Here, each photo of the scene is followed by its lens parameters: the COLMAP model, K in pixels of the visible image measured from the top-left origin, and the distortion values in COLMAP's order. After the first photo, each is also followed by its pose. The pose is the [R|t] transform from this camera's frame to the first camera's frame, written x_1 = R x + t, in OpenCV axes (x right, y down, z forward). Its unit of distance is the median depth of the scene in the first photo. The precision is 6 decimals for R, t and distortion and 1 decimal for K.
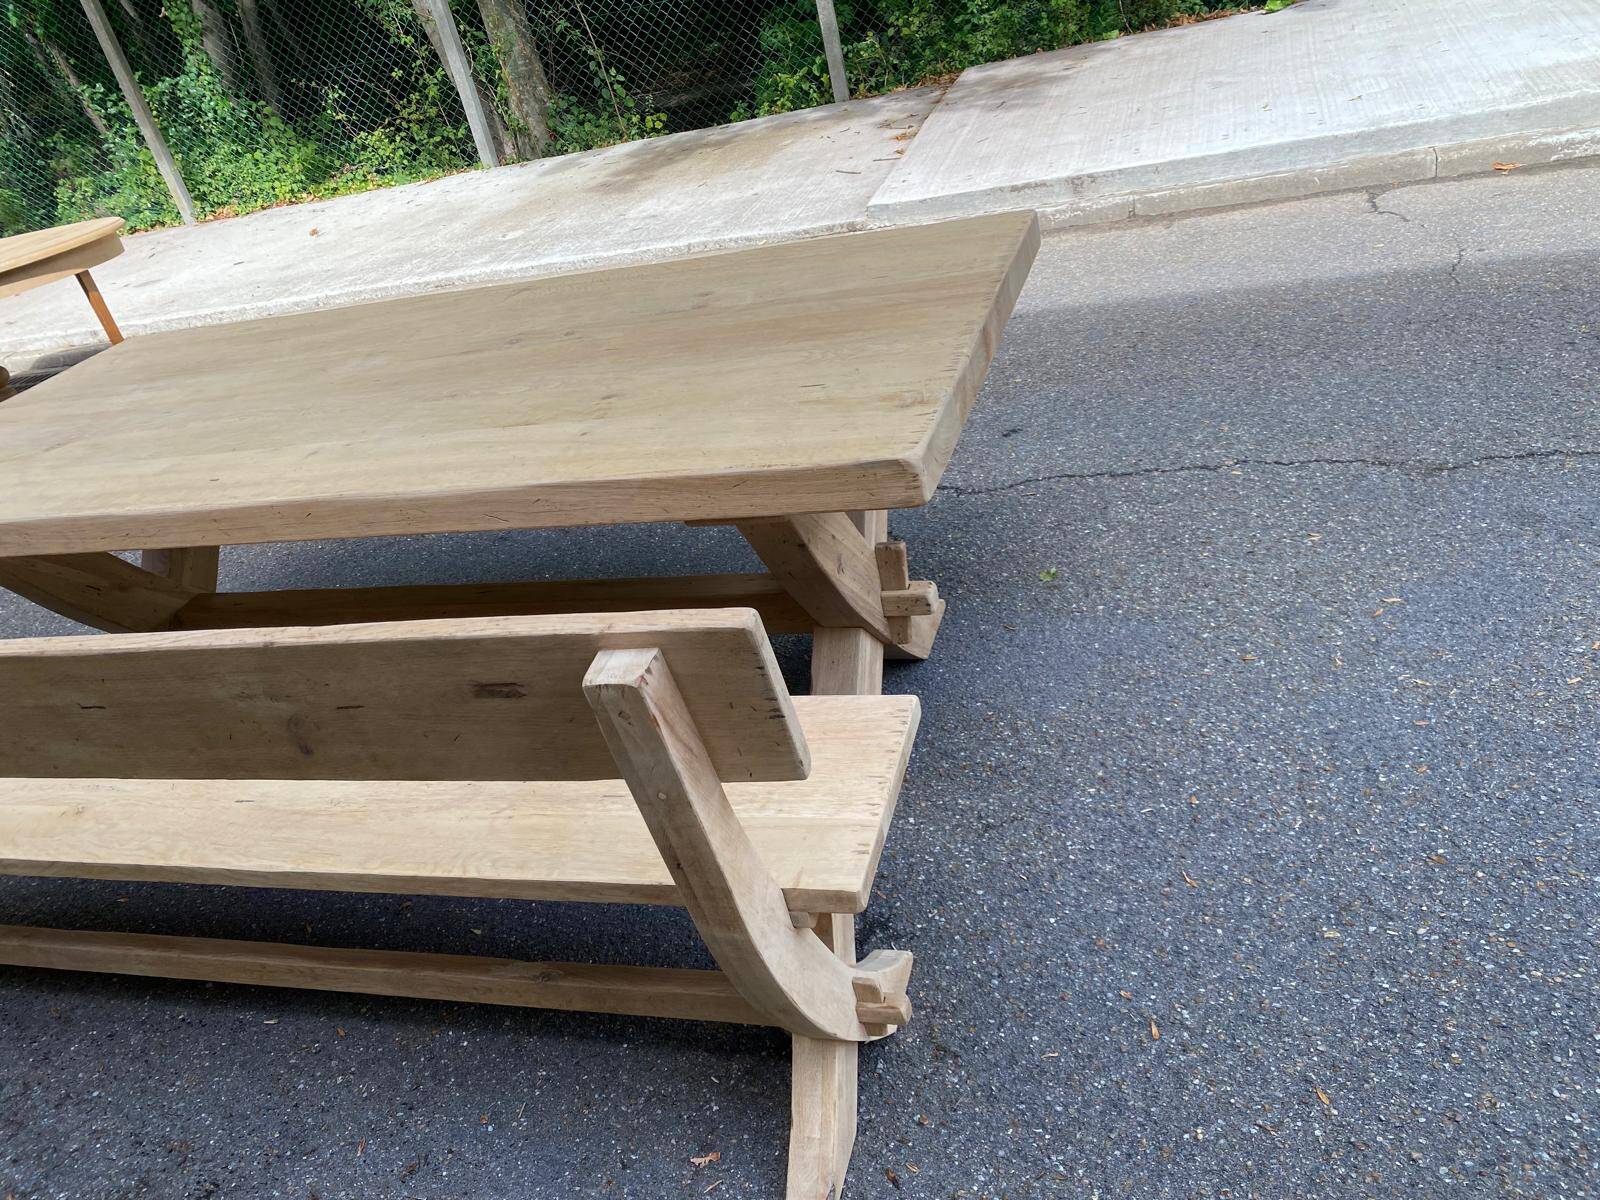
lens RADIAL K [[1219.3, 0, 792.2], [0, 1219.3, 616.2], [0, 0, 1]] dist [0.007506, -0.005170]
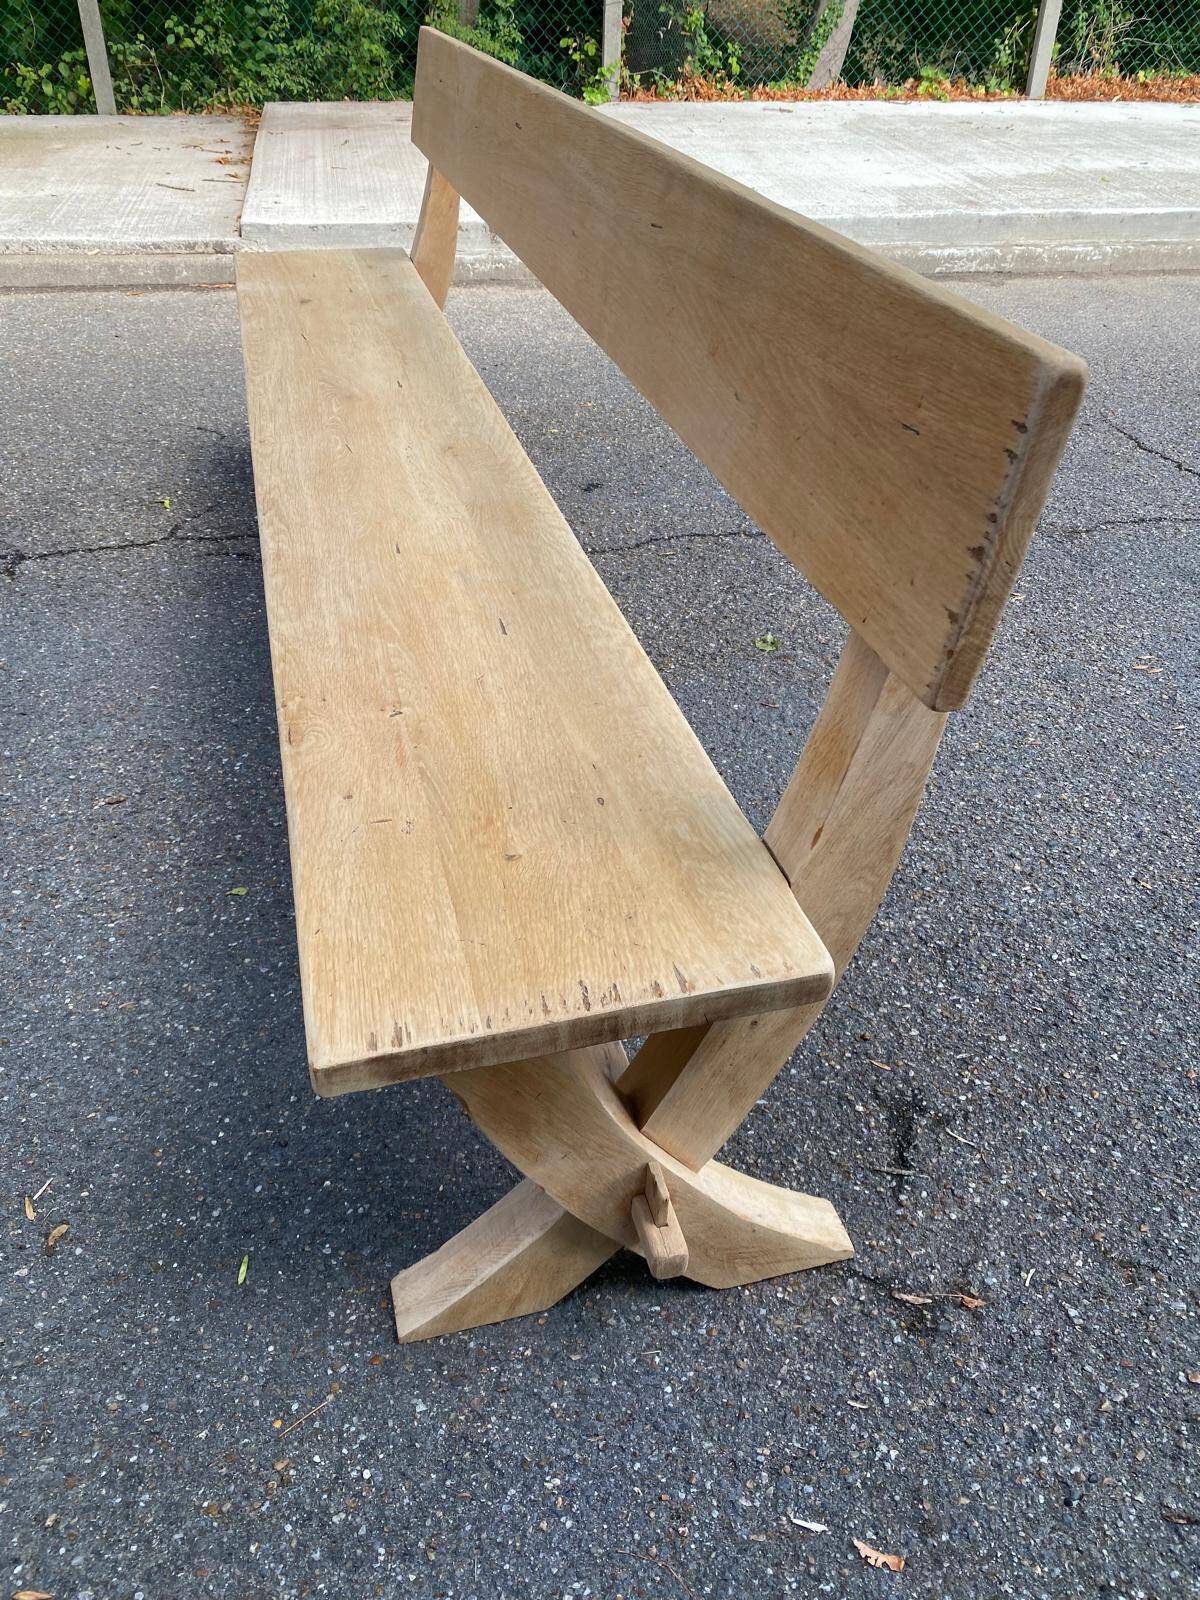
lens RADIAL K [[1219.3, 0, 588.7], [0, 1219.3, 784.5], [0, 0, 1]] dist [0.007506, -0.005170]
pose [[0.870032, -0.061182, 0.489185, -0.166718], [0.046862, 0.998040, 0.041479, 0.012146], [-0.490764, -0.013164, 0.871193, 0.190661]]
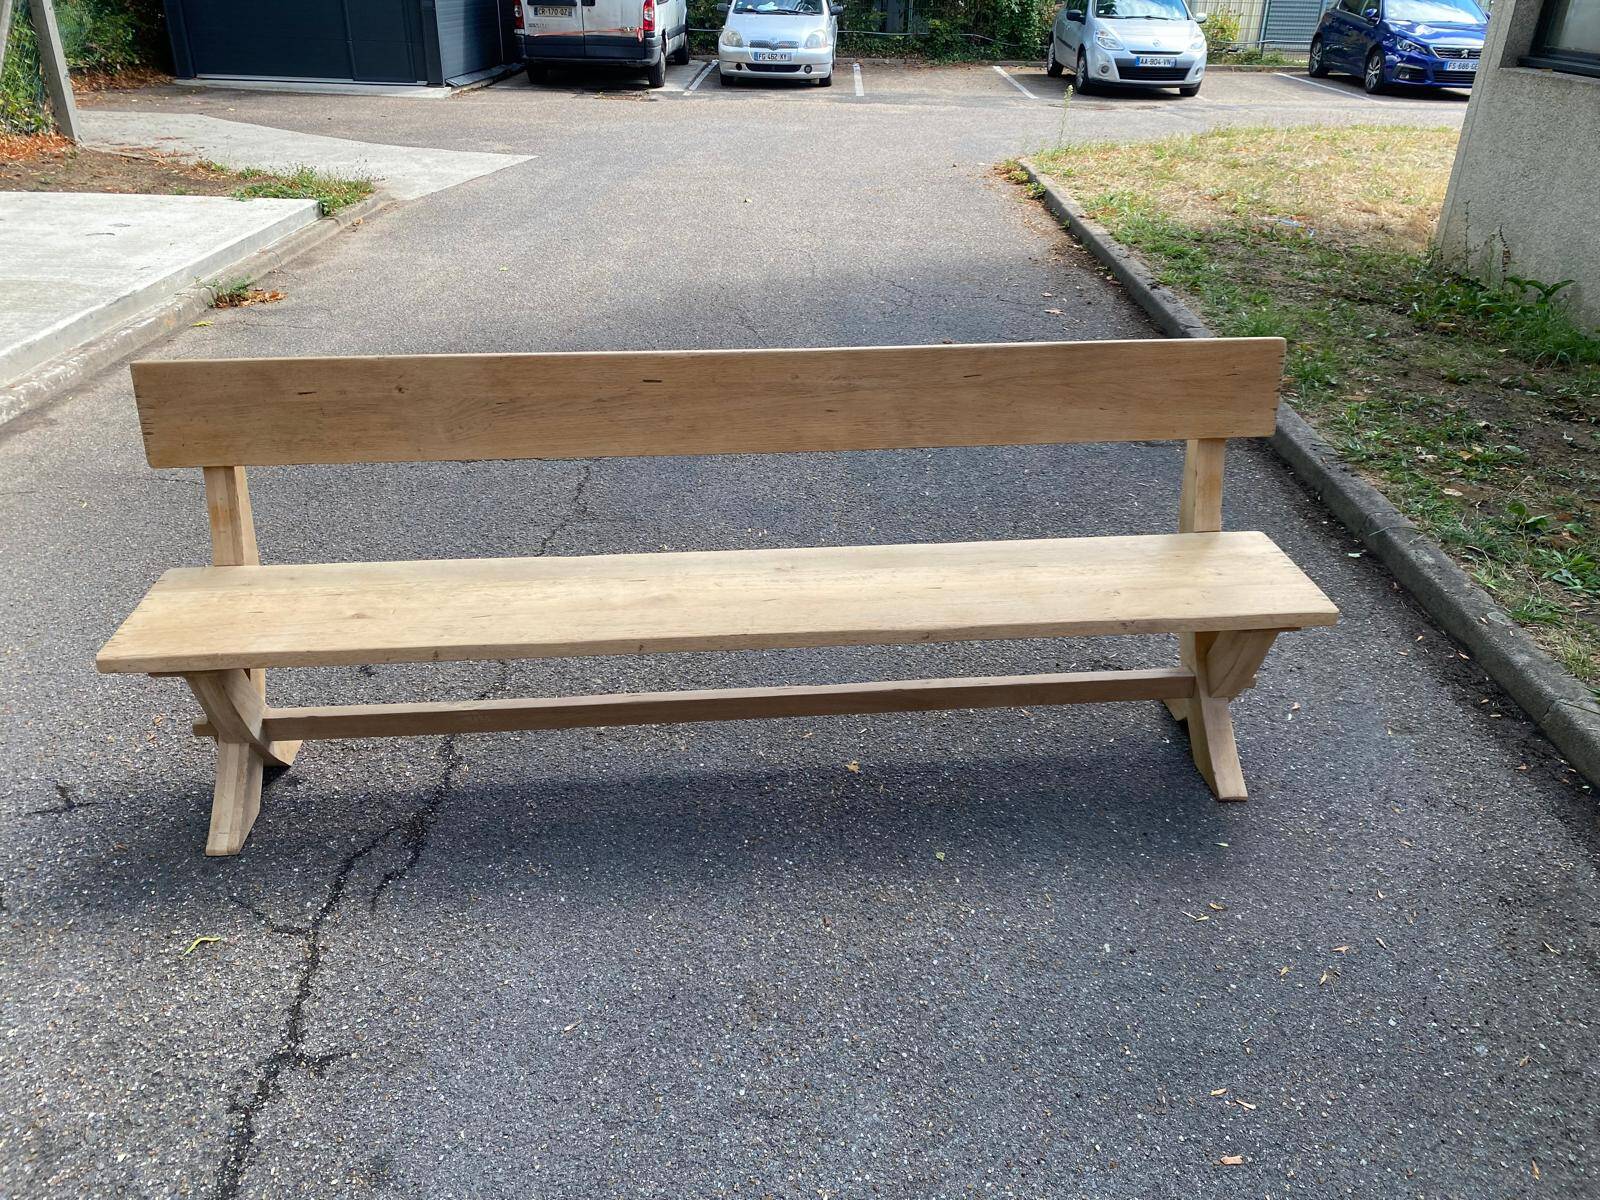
lens RADIAL K [[1223.0, 0, 802.6], [0, 1223.0, 595.6], [0, 0, 1]] dist [0.016556, -0.011645]
pose [[-0.290574, -0.241068, 0.925988, -0.508163], [0.541289, 0.756601, 0.366827, -0.242783], [-0.789033, 0.607817, -0.089361, 0.551619]]
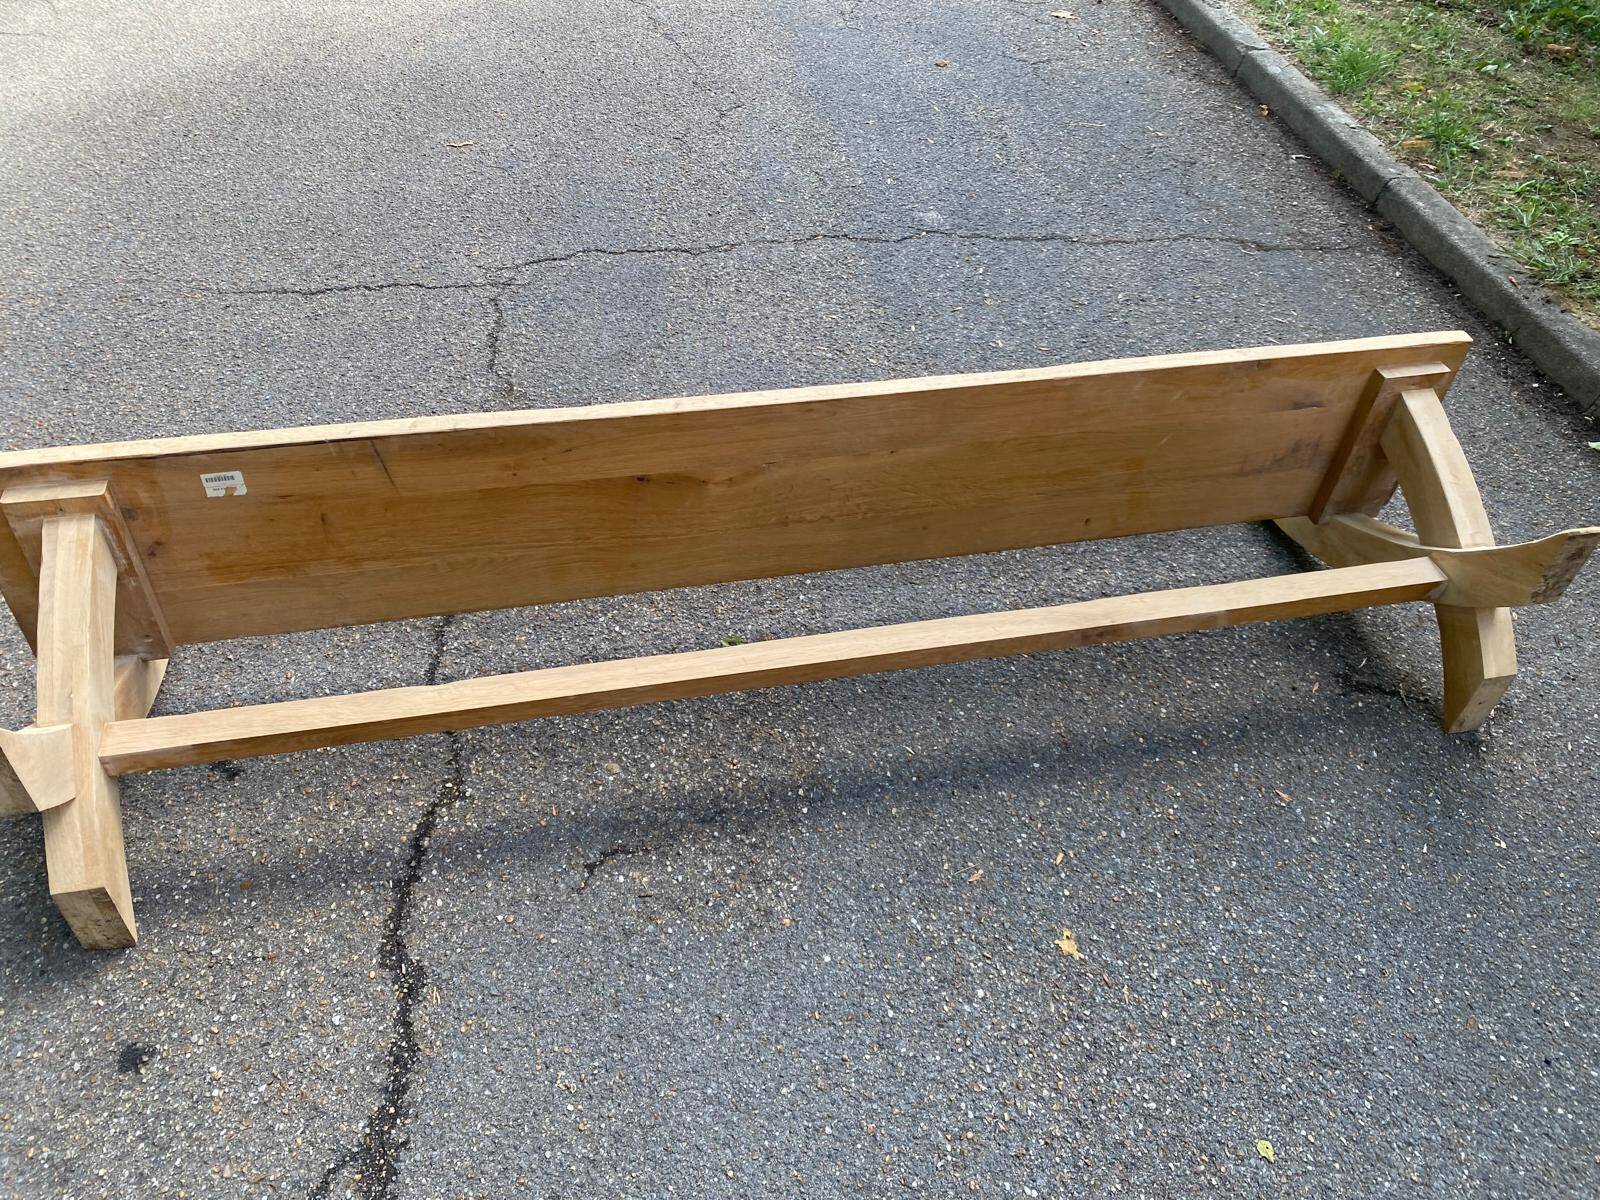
lens RADIAL K [[1215.7, 0, 775.8], [0, 1215.7, 594.8], [0, 0, 1]] dist [-0.006956, 0.012205]
pose [[-0.406218, -0.461811, 0.788491, -0.214736], [0.500016, 0.609906, 0.614816, -0.281641], [-0.764834, 0.644007, -0.016842, 0.536741]]
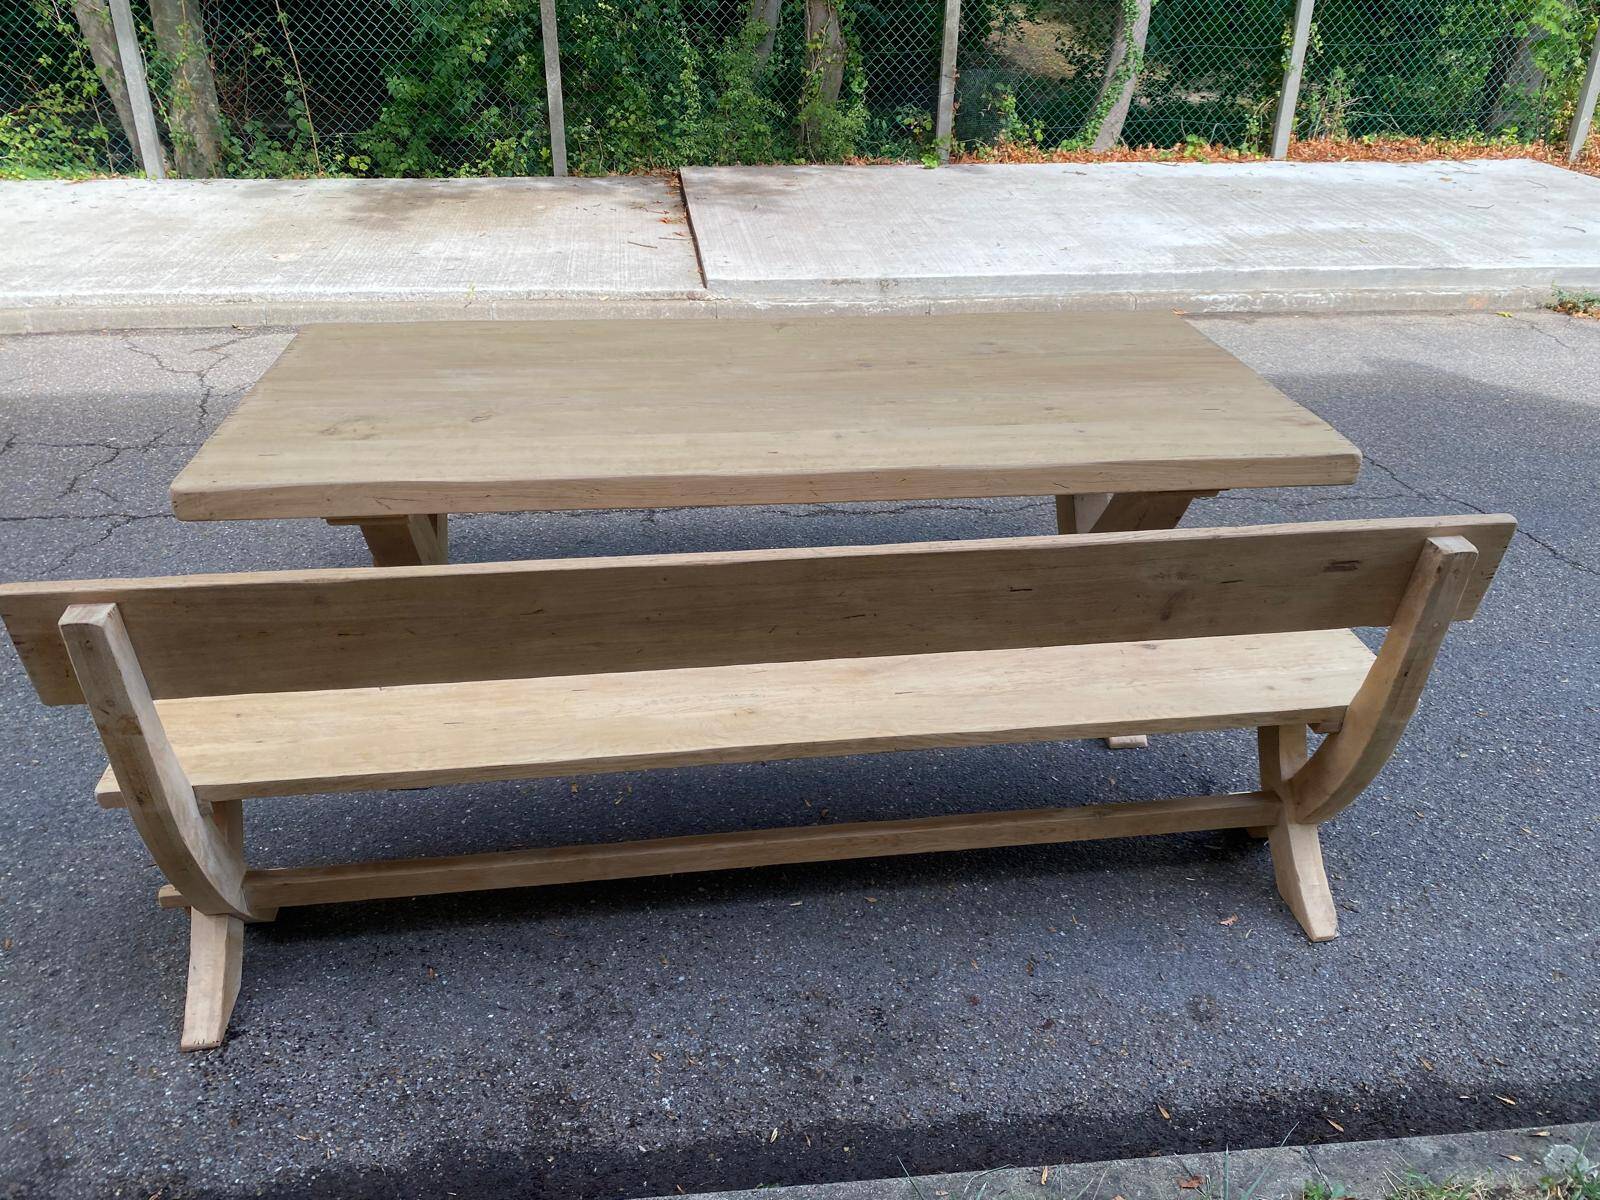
lens RADIAL K [[1216.1, 0, 800.0], [0, 1216.1, 600.0], [0, 0, 1]] dist [0.030216, -0.040599]
pose [[0.889215, 0.008994, 0.457401, -0.407268], [0.026321, 0.997145, -0.070777, 0.050390], [-0.456732, 0.074975, 0.886439, -0.033257]]
